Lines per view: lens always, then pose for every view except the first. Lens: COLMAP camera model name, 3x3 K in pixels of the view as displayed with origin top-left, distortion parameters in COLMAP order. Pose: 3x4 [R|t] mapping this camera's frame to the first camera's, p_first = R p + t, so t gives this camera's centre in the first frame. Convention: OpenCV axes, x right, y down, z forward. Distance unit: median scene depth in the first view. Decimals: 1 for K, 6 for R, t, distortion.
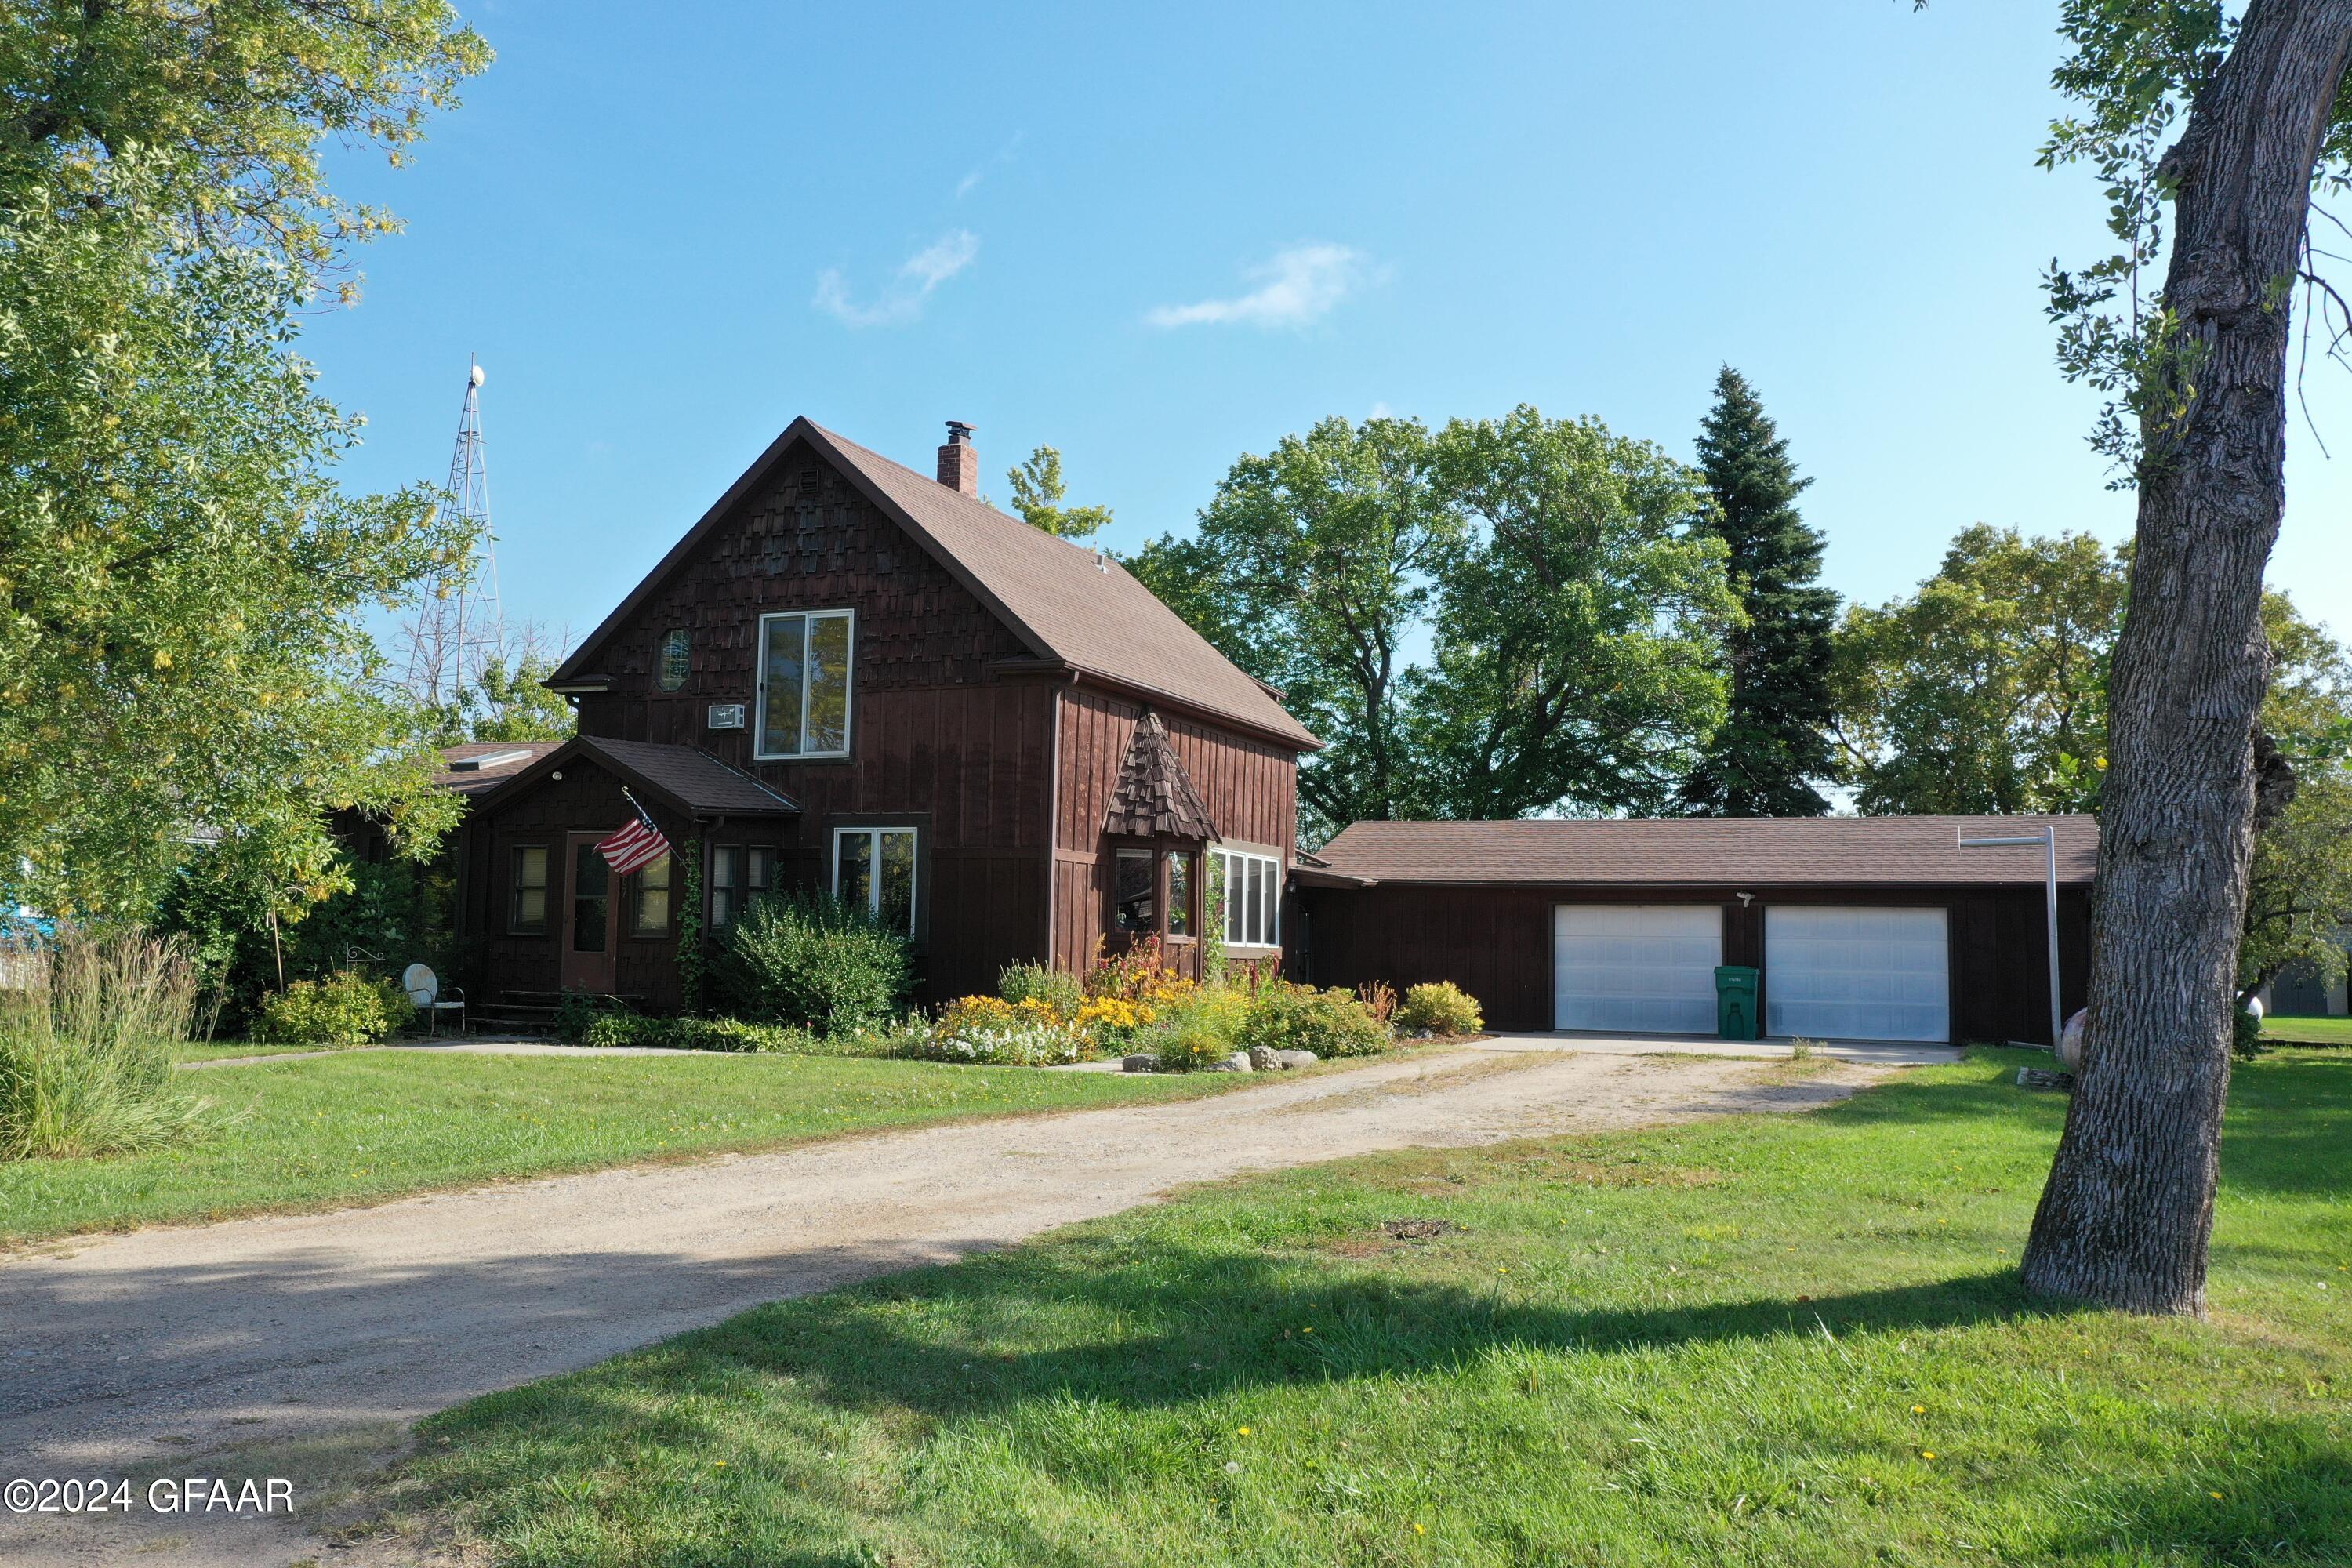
lens RADIAL K [[1875.0, 0, 1176.0], [0, 1875.0, 784.0], [0, 0, 1]] dist [0.023435, 0.011525]
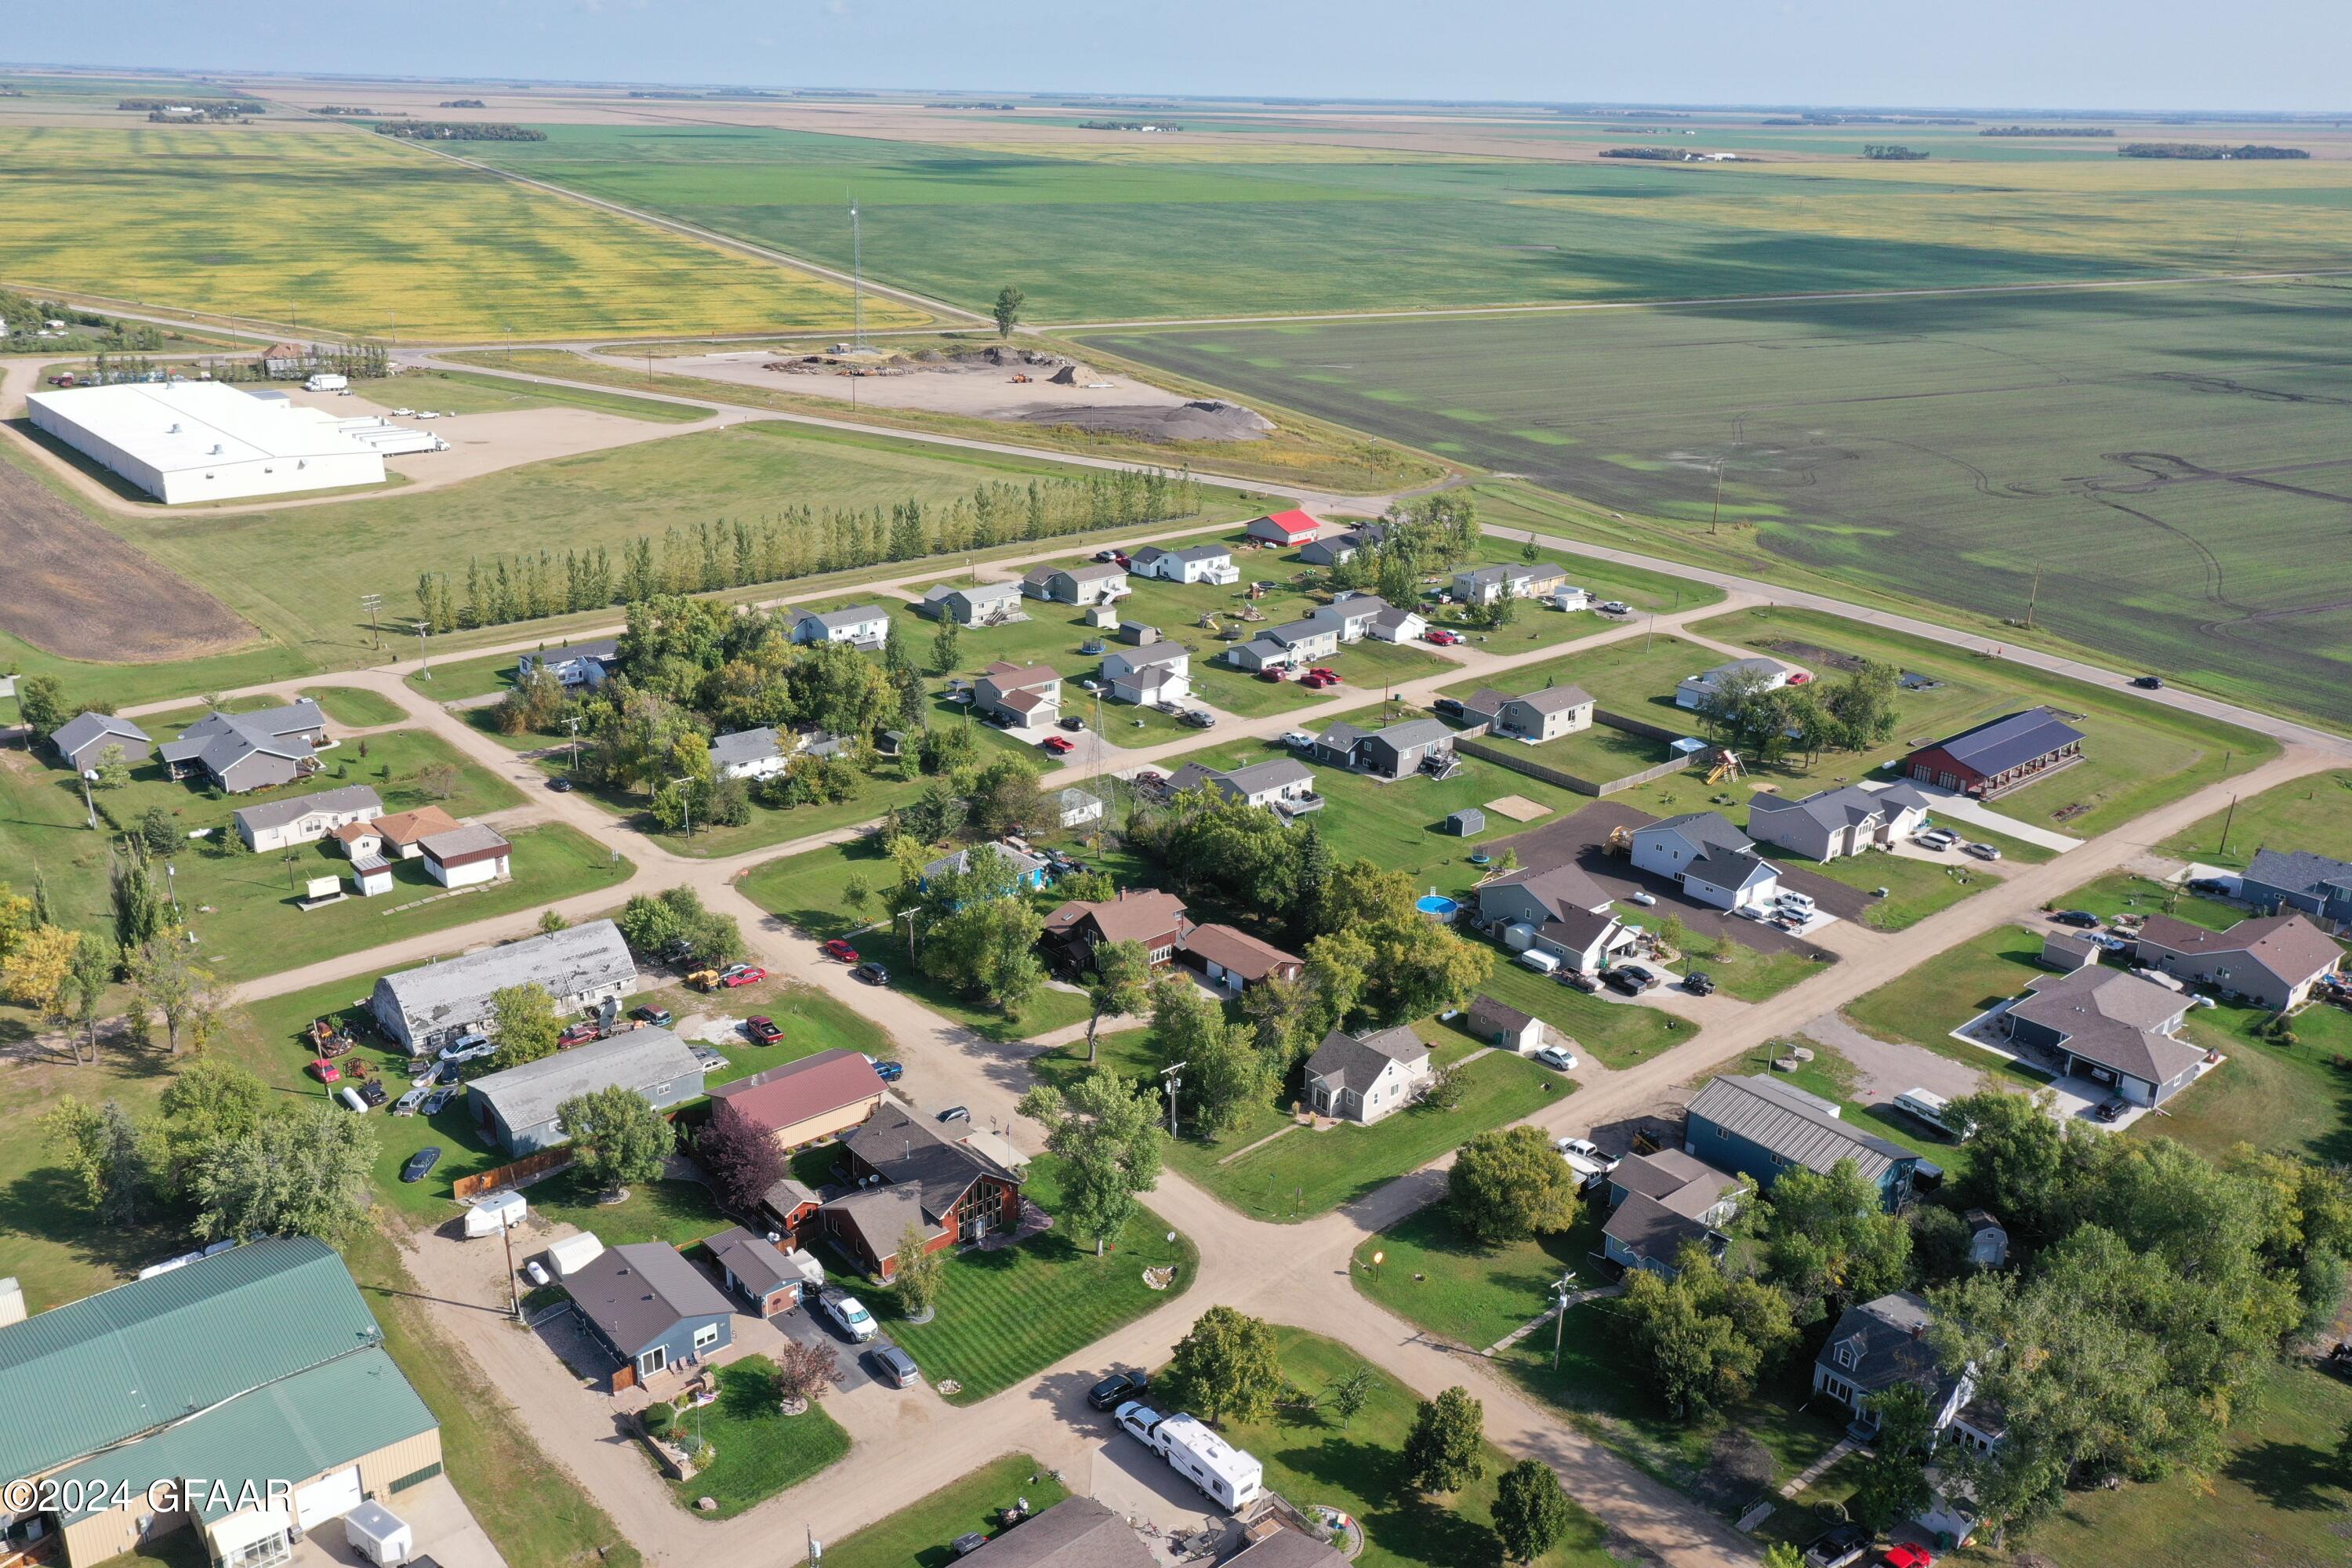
lens RADIAL K [[1875.0, 0, 1176.0], [0, 1875.0, 784.0], [0, 0, 1]] dist [0.023435, 0.011525]
pose [[0.903106, 0.149071, -0.402713, 3.351386], [0.034170, 0.909891, 0.413439, -4.067062], [0.428056, -0.387140, 0.816634, -5.325267]]
